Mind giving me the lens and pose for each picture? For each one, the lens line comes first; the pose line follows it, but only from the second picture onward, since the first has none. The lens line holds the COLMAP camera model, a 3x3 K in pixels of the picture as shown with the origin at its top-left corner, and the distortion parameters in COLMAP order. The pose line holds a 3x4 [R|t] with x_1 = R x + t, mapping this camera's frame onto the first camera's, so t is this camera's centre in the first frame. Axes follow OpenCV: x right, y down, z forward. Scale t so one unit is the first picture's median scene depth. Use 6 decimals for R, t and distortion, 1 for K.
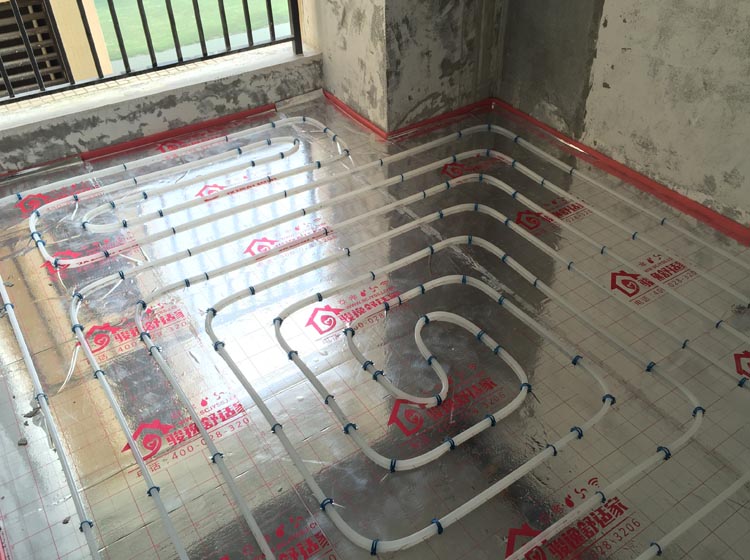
lens RADIAL K [[679.6, 0, 380.5], [0, 679.6, 280.4], [0, 0, 1]] dist [0.086719, -0.123584]
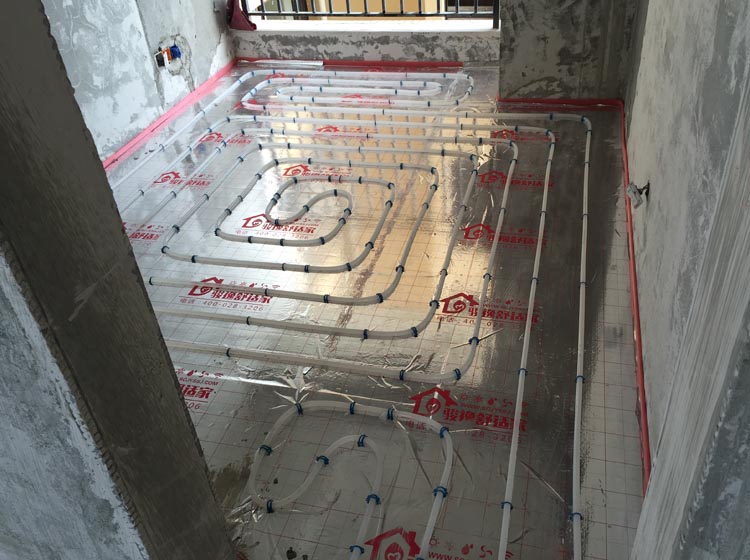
lens RADIAL K [[679.6, 0, 373.3], [0, 679.6, 280.7], [0, 0, 1]] dist [0.086719, -0.123584]
pose [[0.644798, 0.409085, -0.645666, 0.782332], [-0.424492, 0.894133, 0.142588, -0.009133], [0.635643, 0.182140, 0.750189, 0.019145]]
